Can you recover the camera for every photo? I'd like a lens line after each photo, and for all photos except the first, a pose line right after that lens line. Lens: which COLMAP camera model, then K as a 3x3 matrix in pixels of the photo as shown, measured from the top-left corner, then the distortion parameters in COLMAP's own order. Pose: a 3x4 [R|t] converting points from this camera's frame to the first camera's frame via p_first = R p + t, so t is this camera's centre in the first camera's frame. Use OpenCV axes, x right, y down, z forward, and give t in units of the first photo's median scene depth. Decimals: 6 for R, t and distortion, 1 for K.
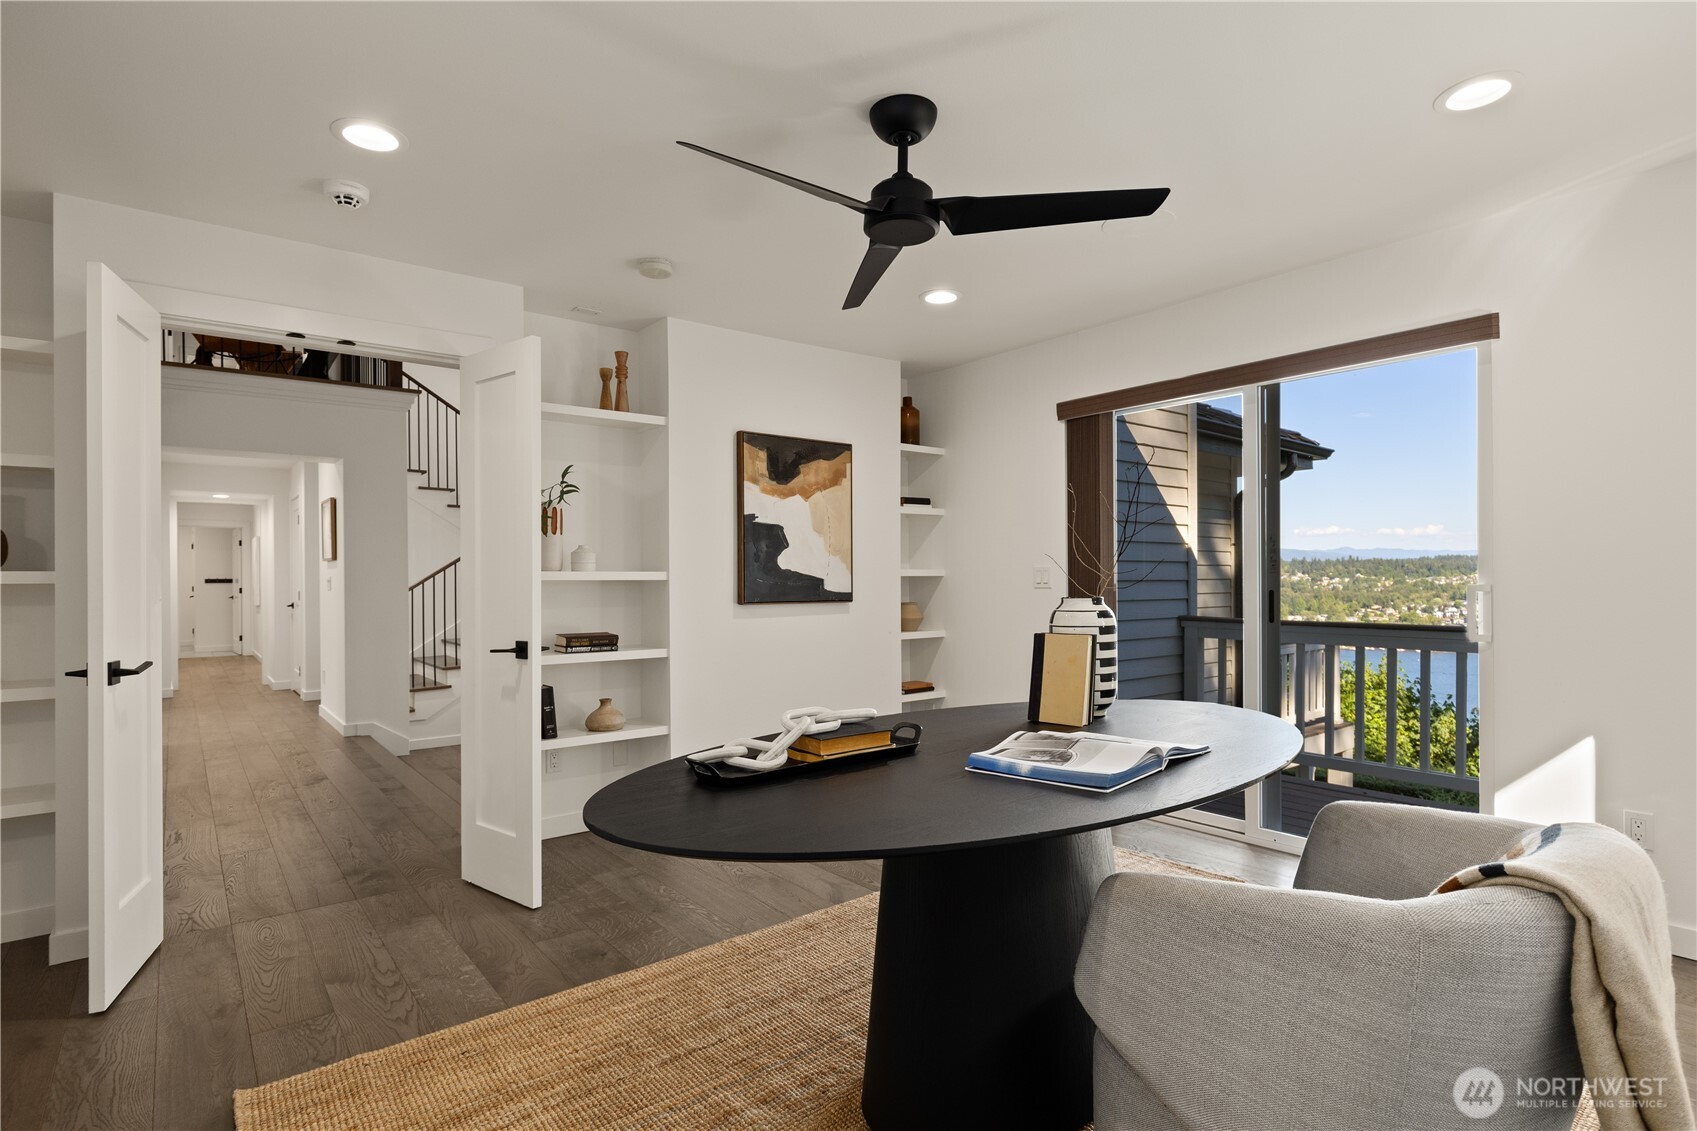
lens RADIAL K [[864.3, 0, 850.6], [0, 864.3, 576.9], [0, 0, 1]] dist [0.000142, 0.000043]
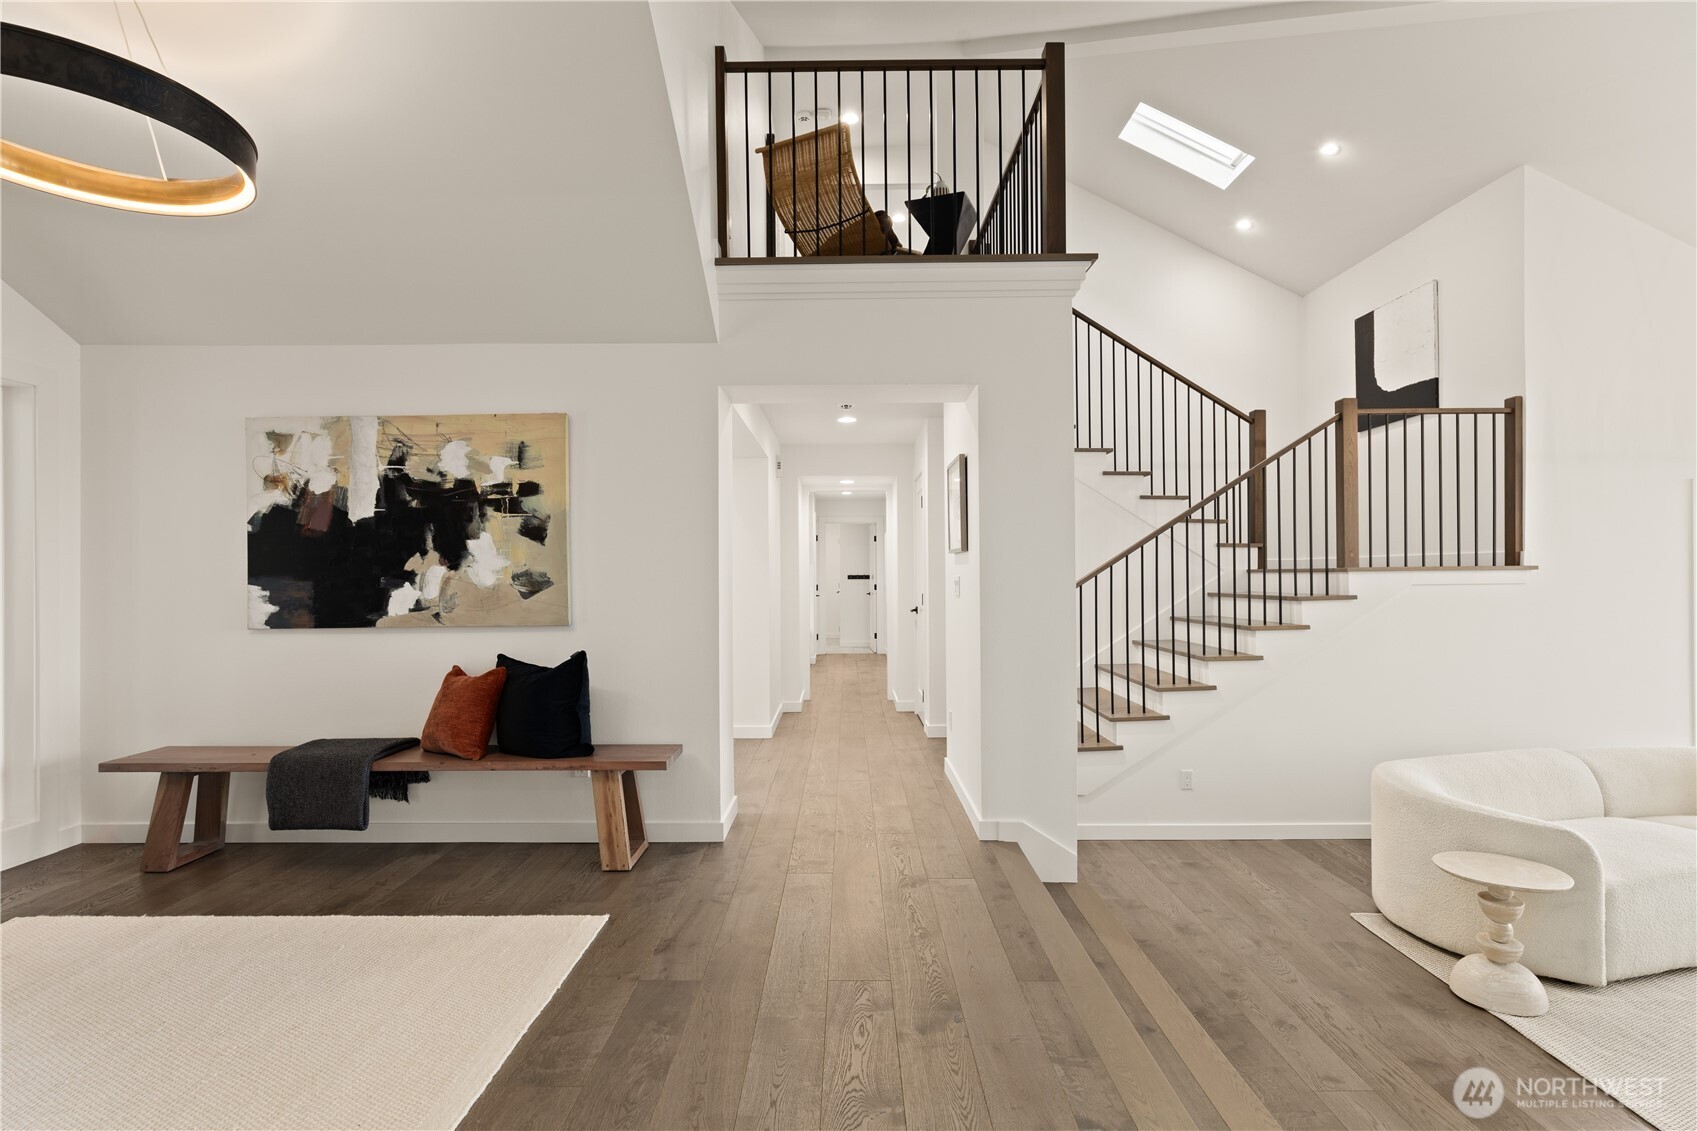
lens RADIAL K [[845.8, 0, 848.8], [0, 845.8, 571.9], [0, 0, 1]] dist [-0.001038, -0.000364]
pose [[0.787825, 0.000094, -0.615899, -0.172801], [0.000737, 0.999999, 0.001094, -0.002746], [0.615898, -0.001316, 0.787824, 0.280331]]
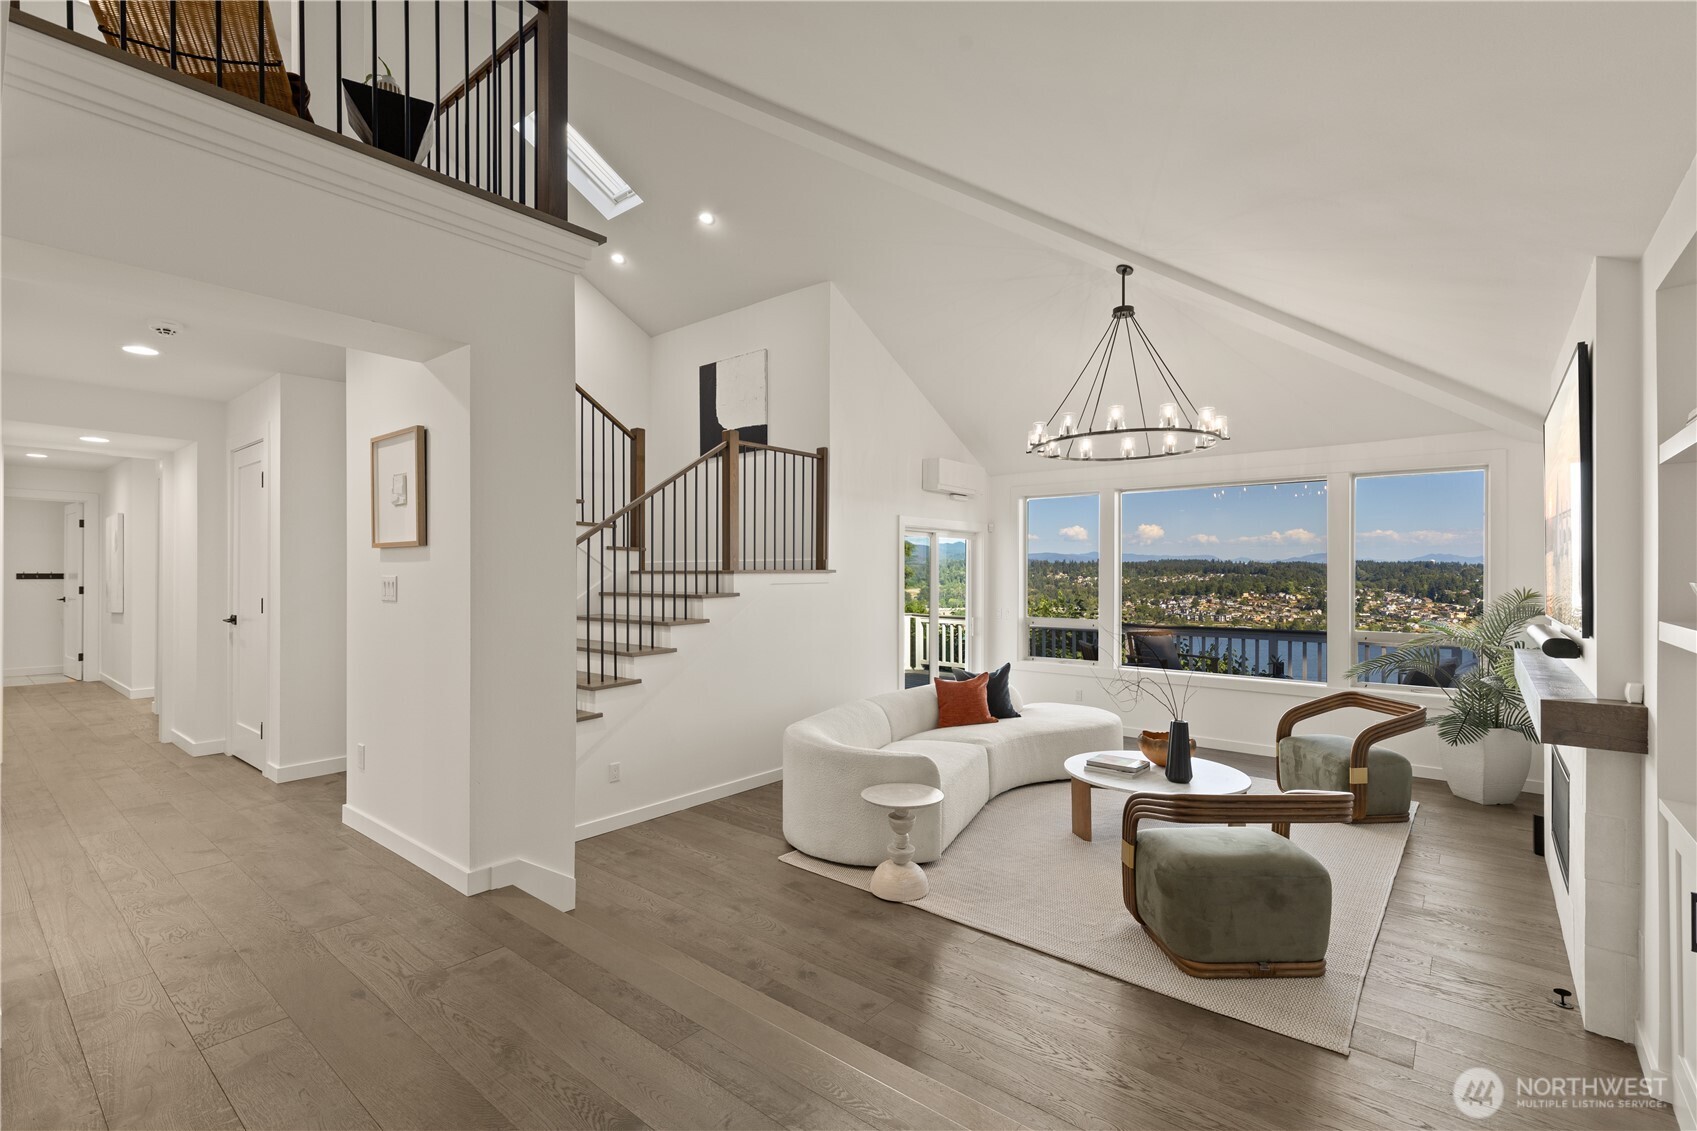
lens RADIAL K [[757.3, 0, 845.9], [0, 757.3, 572.1], [0, 0, 1]] dist [0.004622, -0.000152]
pose [[0.976120, 0.007718, 0.217095, -0.277357], [-0.007346, 0.999970, -0.002517, -0.002314], [-0.217108, 0.000862, 0.976147, 0.308345]]
